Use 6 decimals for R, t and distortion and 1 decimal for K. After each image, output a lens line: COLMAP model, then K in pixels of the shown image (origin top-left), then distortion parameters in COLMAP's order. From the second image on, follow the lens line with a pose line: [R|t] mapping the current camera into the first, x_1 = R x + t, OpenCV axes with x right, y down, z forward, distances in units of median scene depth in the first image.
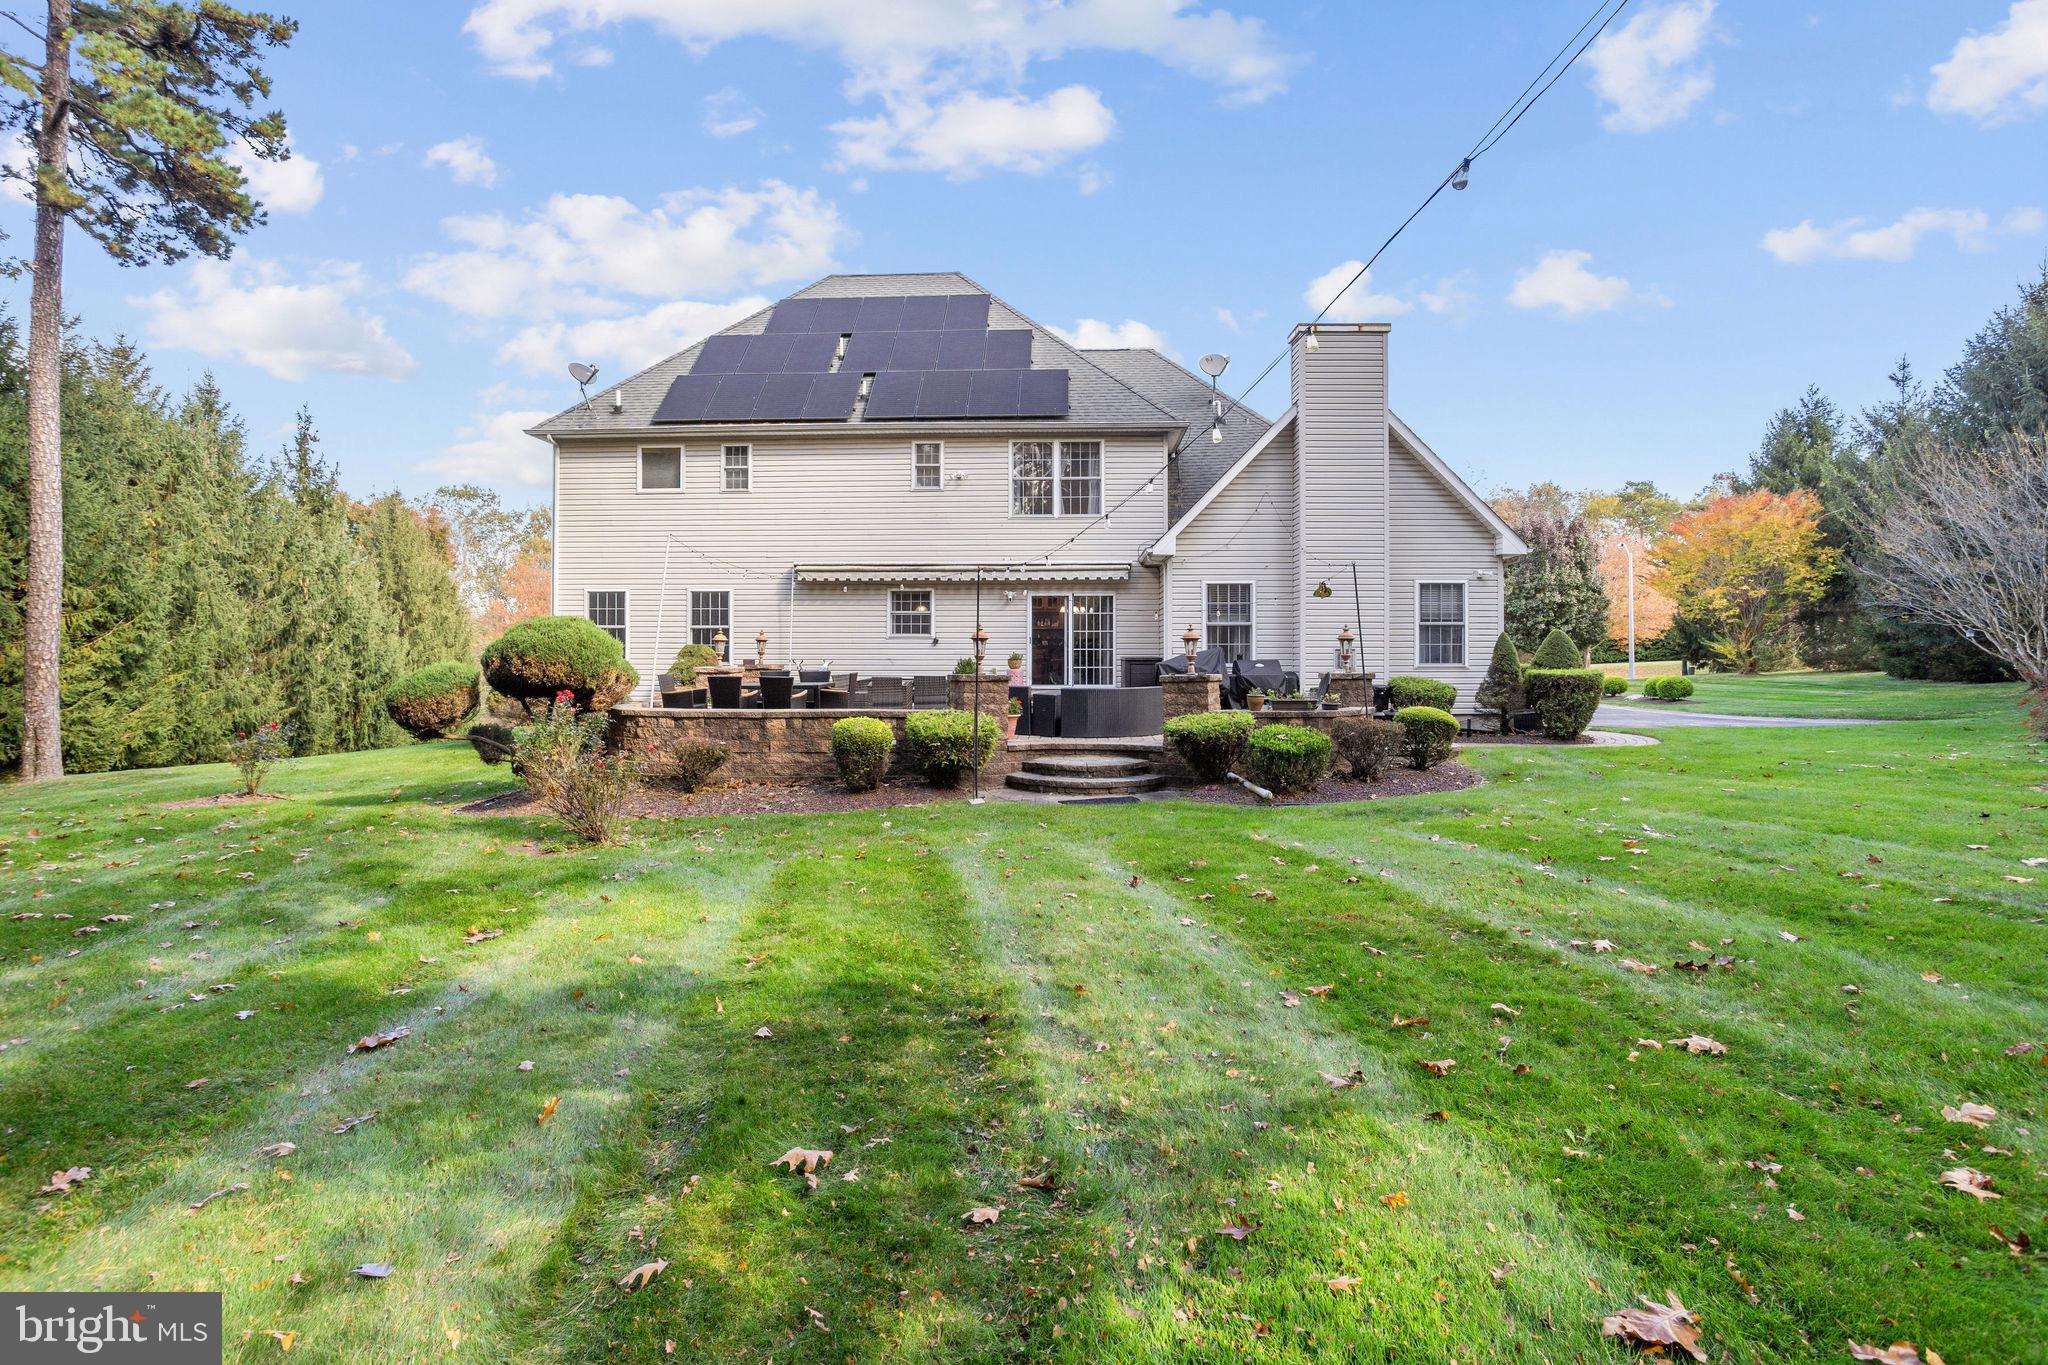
lens RADIAL K [[988.1, 0, 1032.7], [0, 988.1, 662.0], [0, 0, 1]] dist [-0.028920, 0.008599]
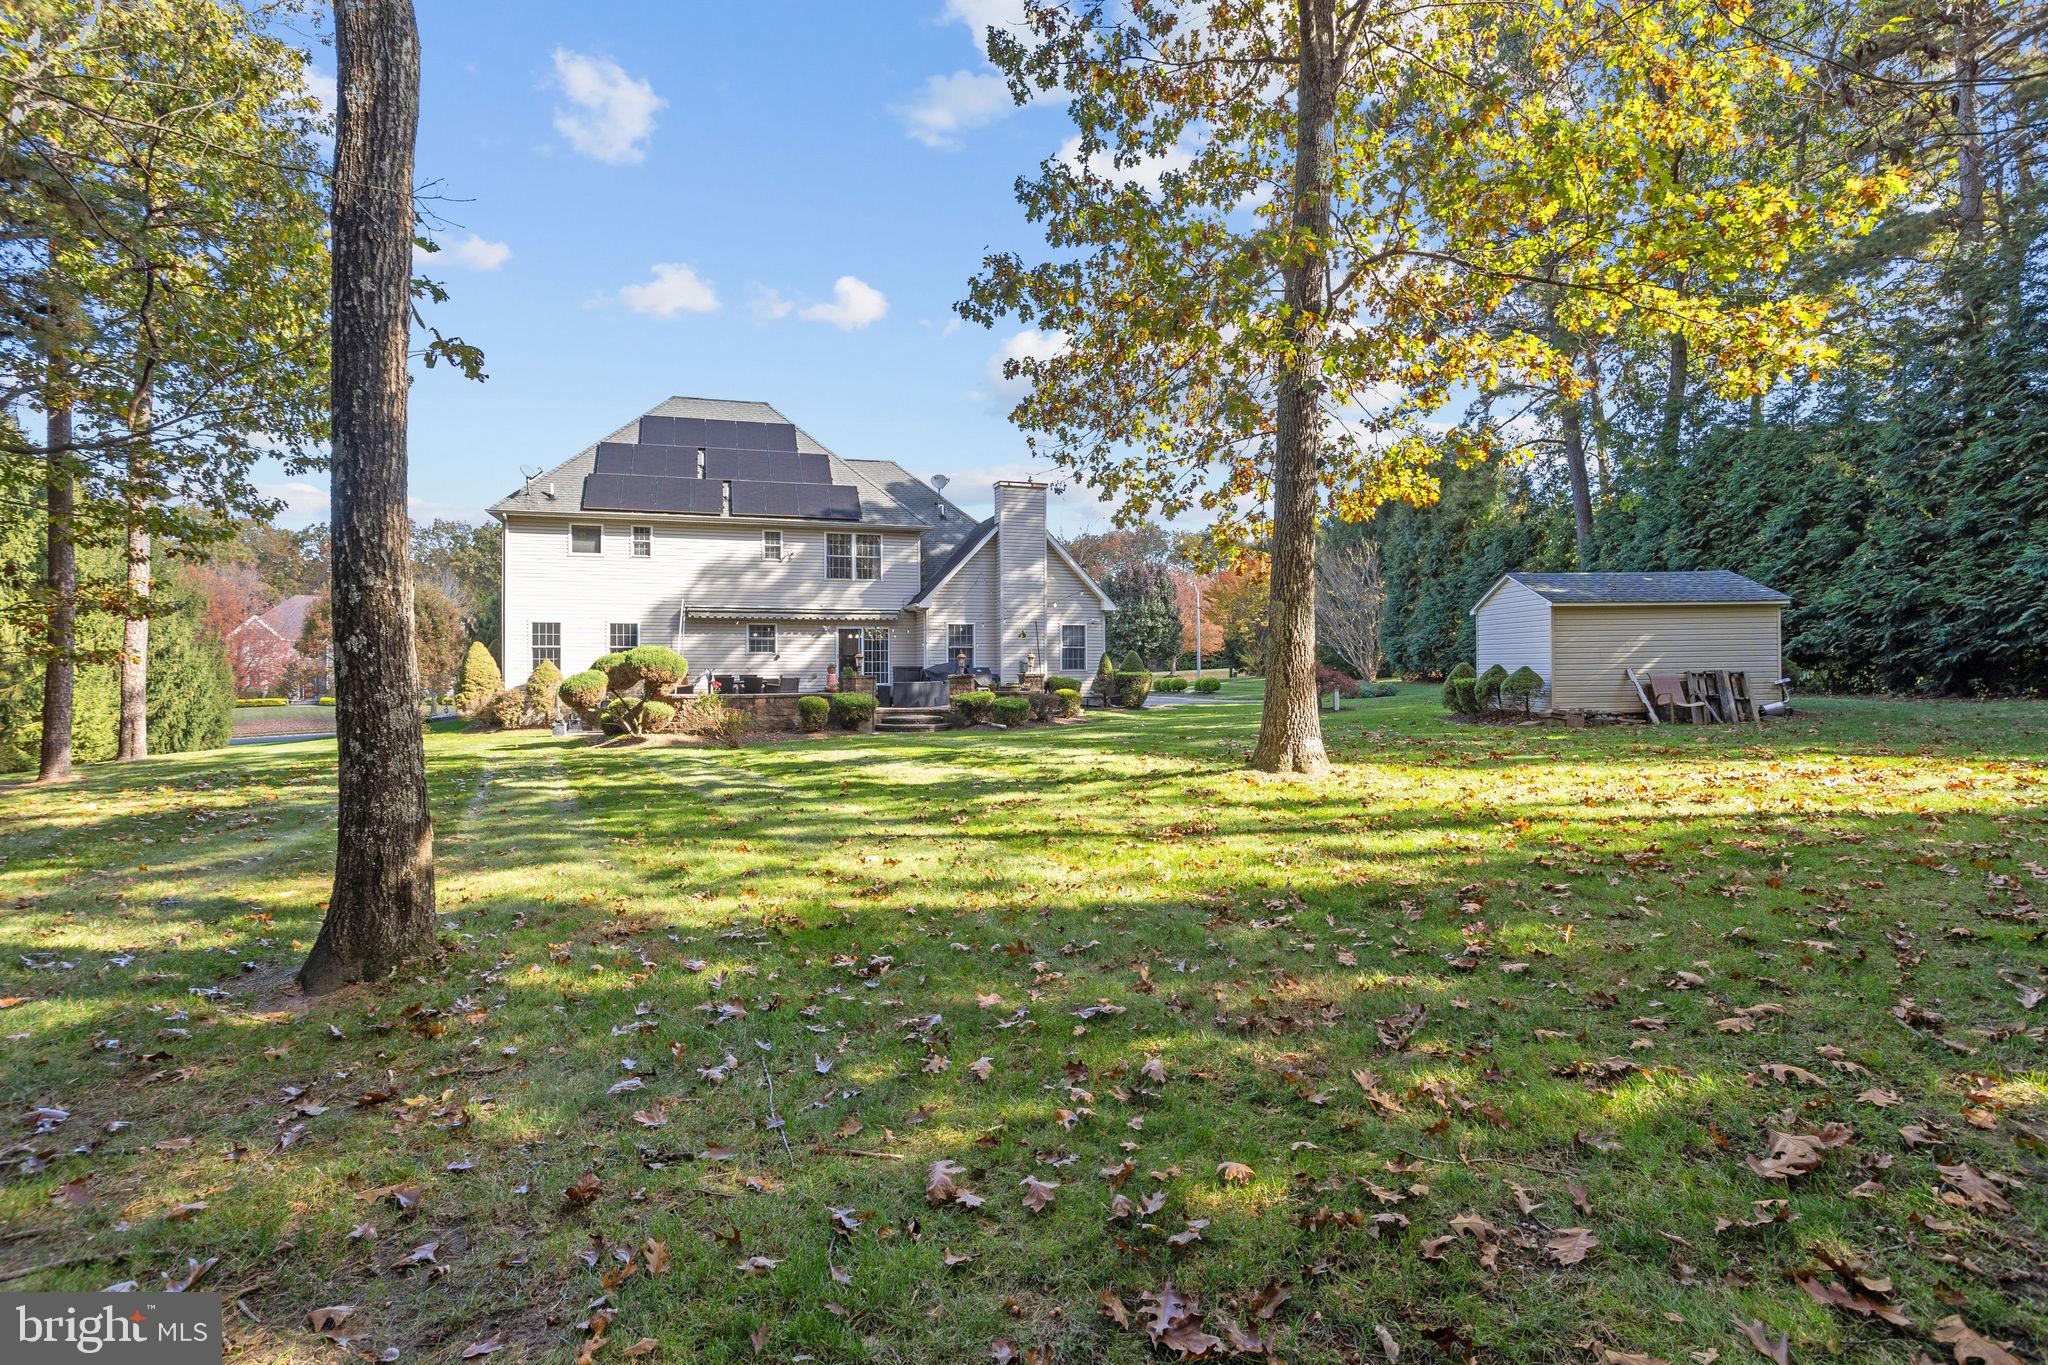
lens RADIAL K [[988.1, 0, 1024.2], [0, 988.1, 675.6], [0, 0, 1]] dist [-0.028920, 0.008599]
pose [[0.939870, -0.005281, 0.341491, -0.265813], [0.003573, 0.999978, 0.005629, 0.001761], [-0.341513, -0.004070, 0.939868, -0.621138]]
